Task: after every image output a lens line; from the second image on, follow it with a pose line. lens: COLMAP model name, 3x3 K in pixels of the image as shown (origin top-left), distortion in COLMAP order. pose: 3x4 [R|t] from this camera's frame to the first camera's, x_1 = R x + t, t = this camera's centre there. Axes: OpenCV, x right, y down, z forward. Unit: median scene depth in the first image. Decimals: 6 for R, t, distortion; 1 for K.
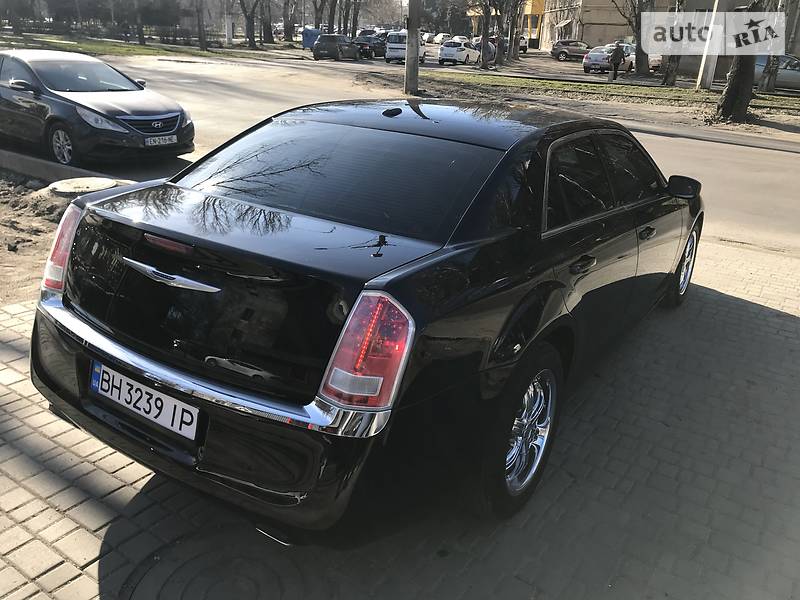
lens RADIAL K [[662.5, 0, 402.2], [0, 662.5, 300.1], [0, 0, 1]] dist [0.030884, -0.048046]
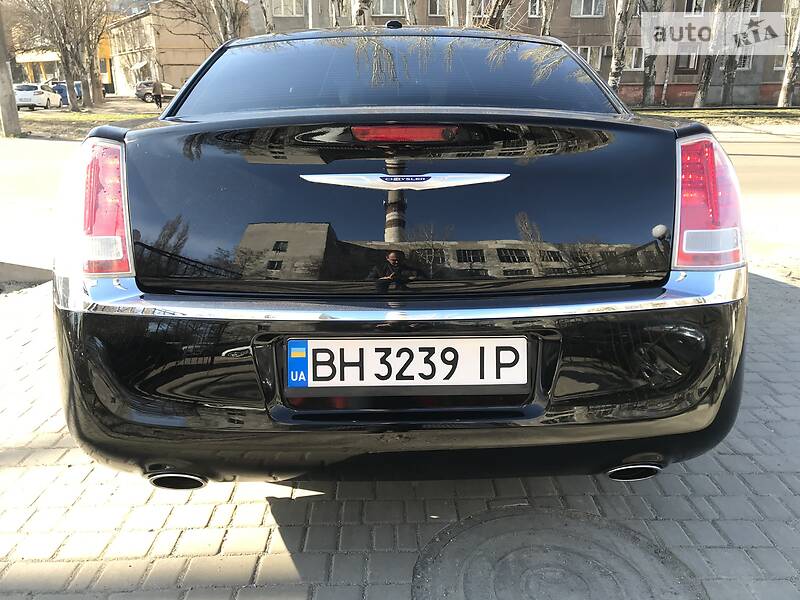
lens RADIAL K [[662.5, 0, 399.8], [0, 662.5, 298.9], [0, 0, 1]] dist [0.030884, -0.048046]
pose [[0.812441, -0.211243, 0.543429, -0.735979], [0.248996, 0.968495, 0.004220, 0.077512], [-0.527200, 0.131884, 0.839444, 0.415202]]
